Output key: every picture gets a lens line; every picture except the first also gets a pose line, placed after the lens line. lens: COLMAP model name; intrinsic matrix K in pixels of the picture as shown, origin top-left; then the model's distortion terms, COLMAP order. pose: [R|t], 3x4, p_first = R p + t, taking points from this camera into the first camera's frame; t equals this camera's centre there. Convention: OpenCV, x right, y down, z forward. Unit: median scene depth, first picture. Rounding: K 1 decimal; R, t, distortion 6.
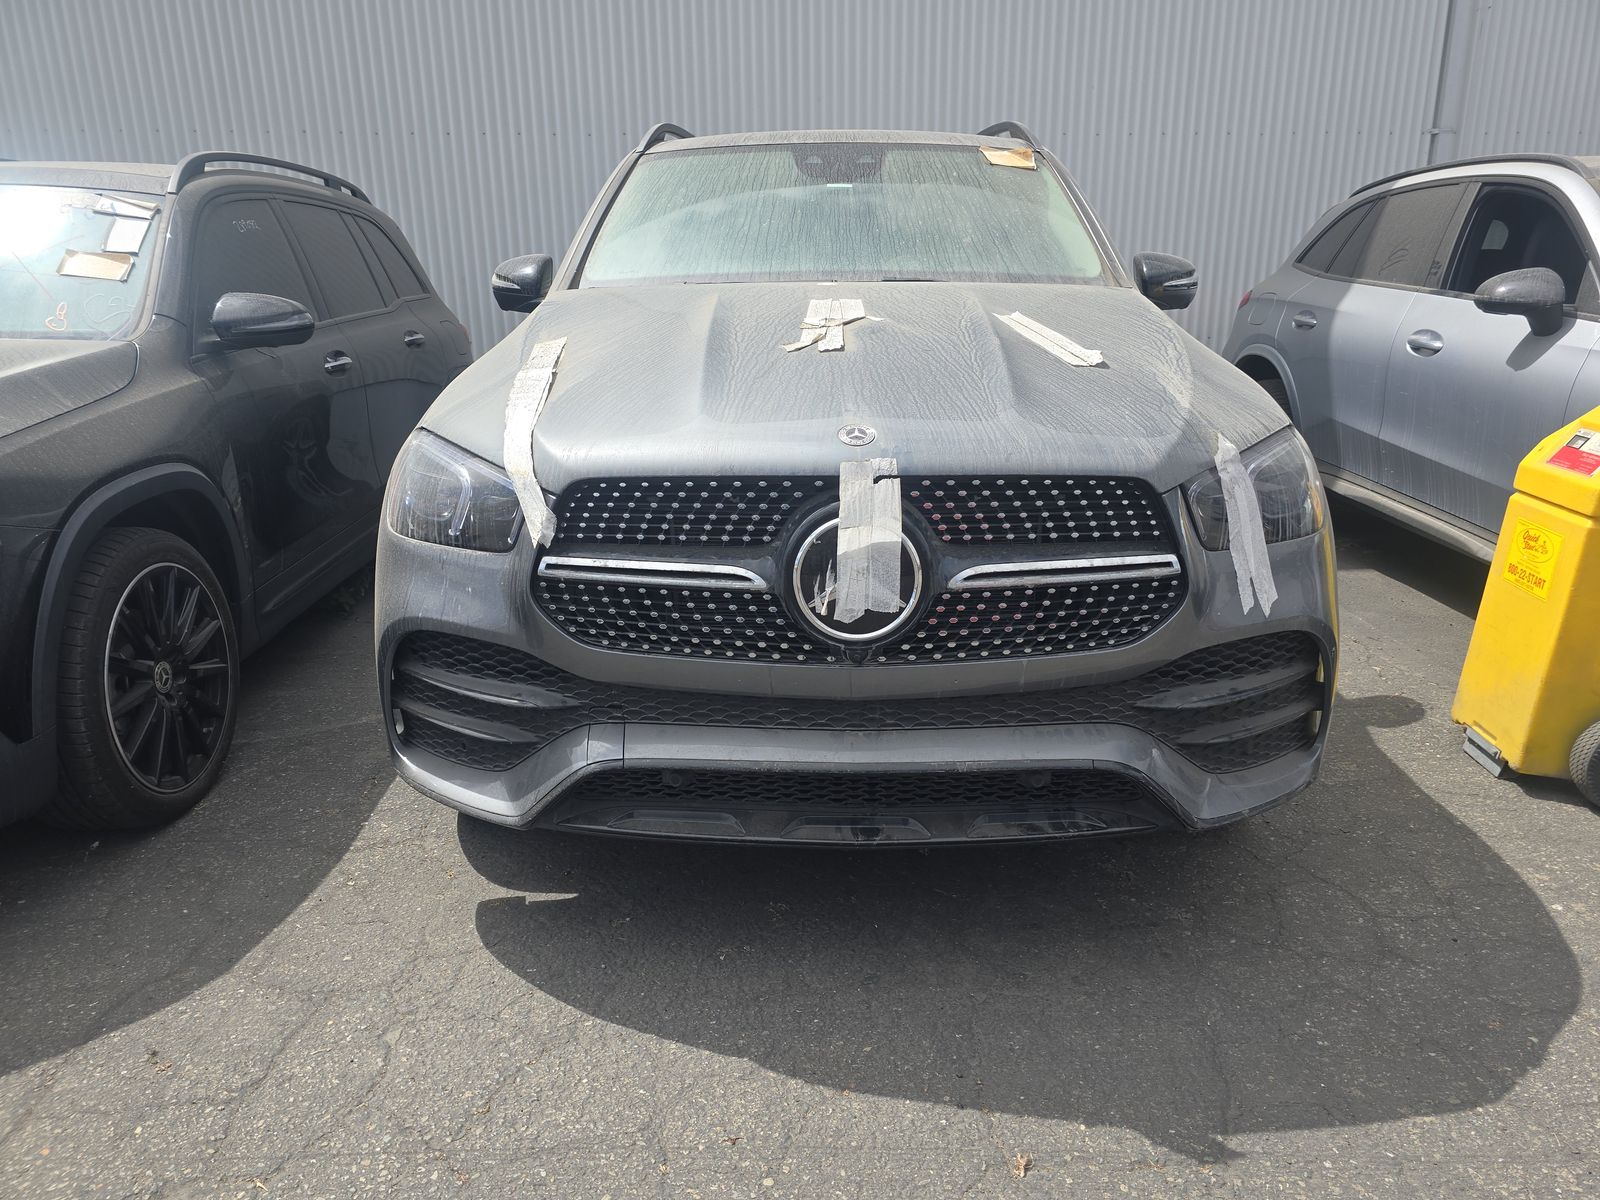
lens RADIAL K [[1102.8, 0, 802.3], [0, 1102.8, 606.1], [0, 0, 1]] dist [0.017220, -0.022853]
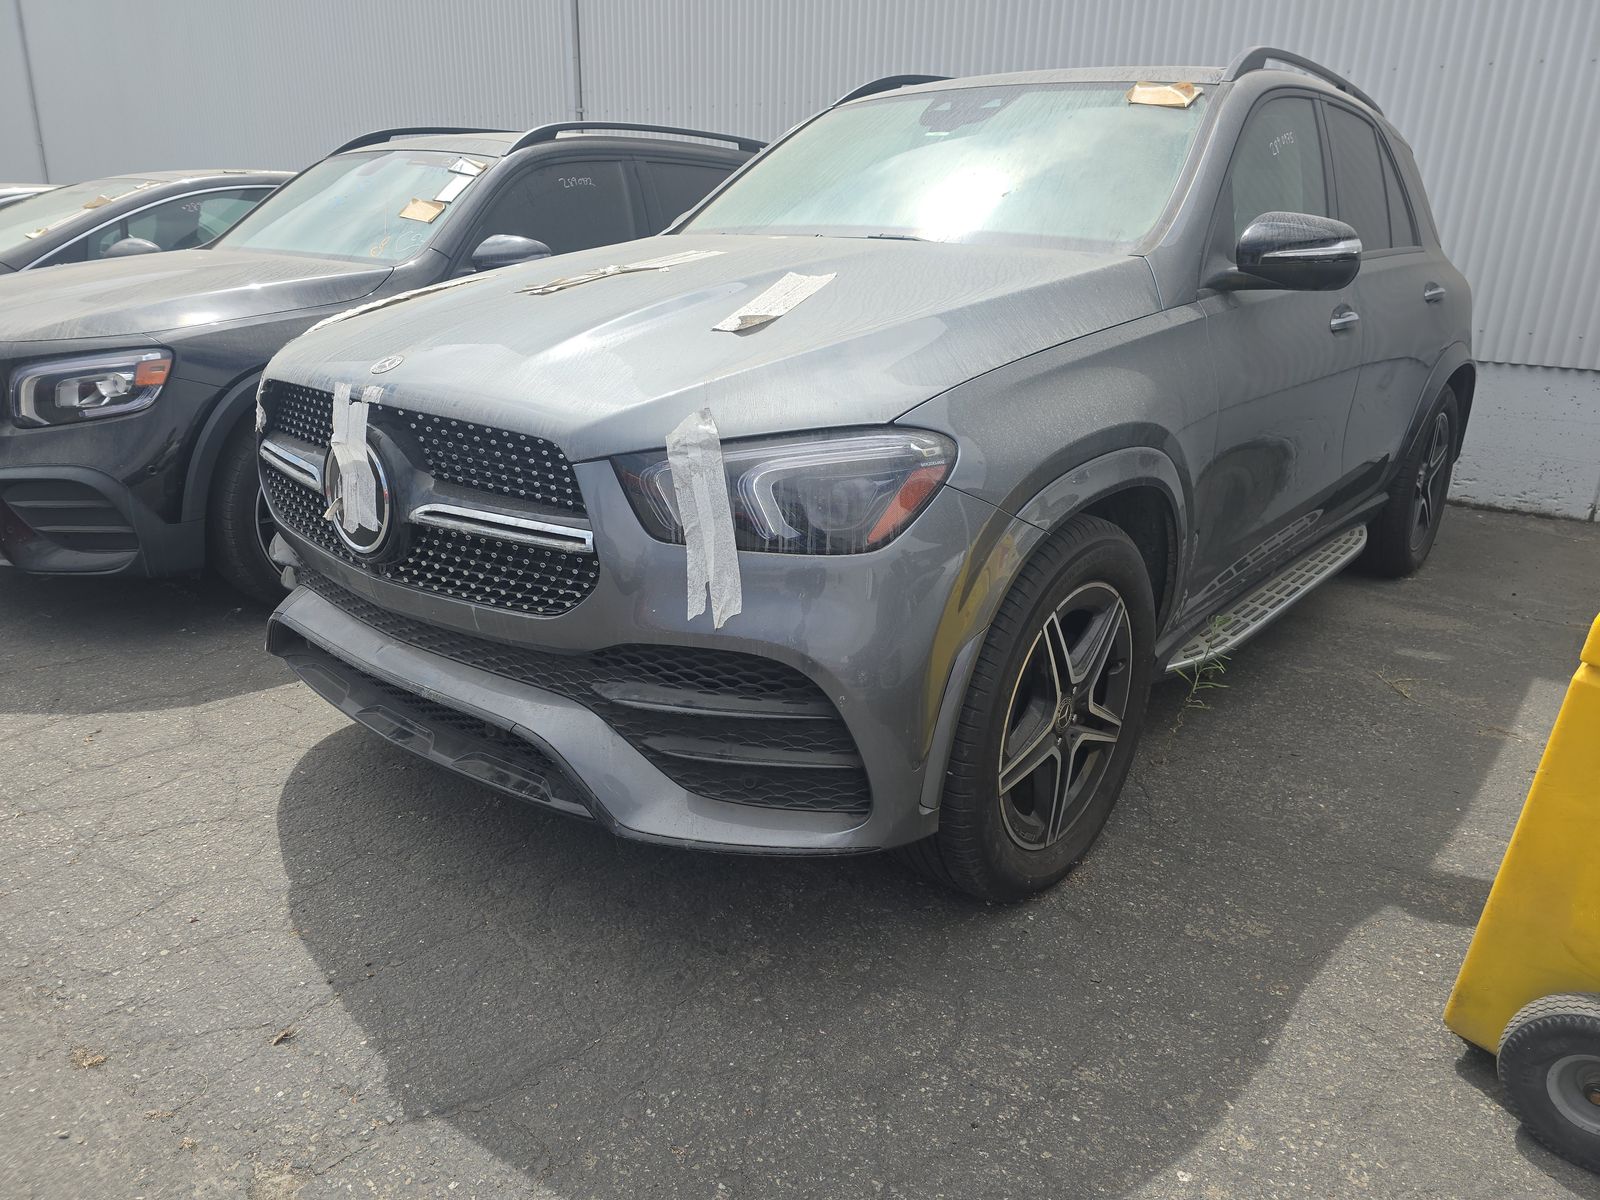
lens RADIAL K [[1102.8, 0, 803.2], [0, 1102.8, 600.9], [0, 0, 1]] dist [0.017220, -0.022853]
pose [[0.782326, 0.226864, -0.580086, 1.026796], [-0.215307, 0.972398, 0.089921, -0.111887], [0.584474, 0.054549, 0.809577, 0.350662]]
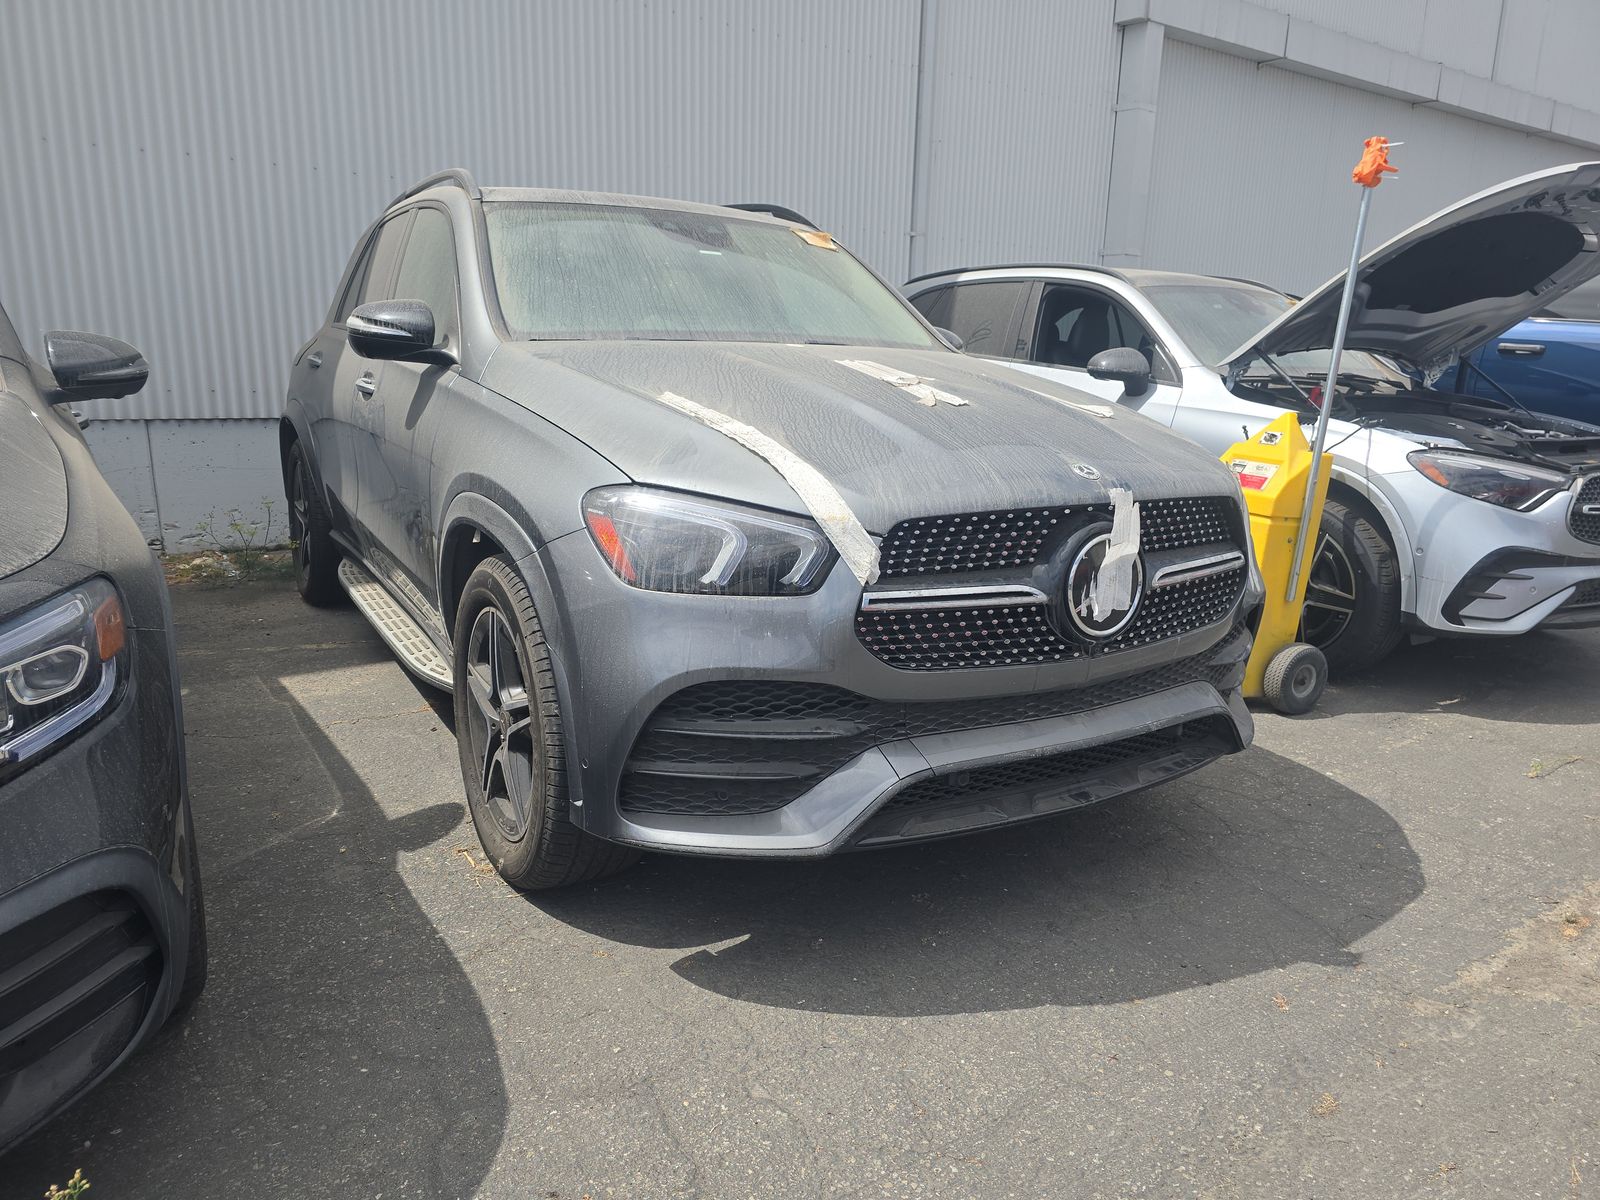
lens RADIAL K [[1102.8, 0, 802.2], [0, 1102.8, 597.8], [0, 0, 1]] dist [0.017220, -0.022853]
pose [[0.839743, -0.092101, 0.535116, -0.877025], [0.121082, 0.992457, -0.019195, -0.027110], [-0.529312, 0.080911, 0.844560, 0.117381]]
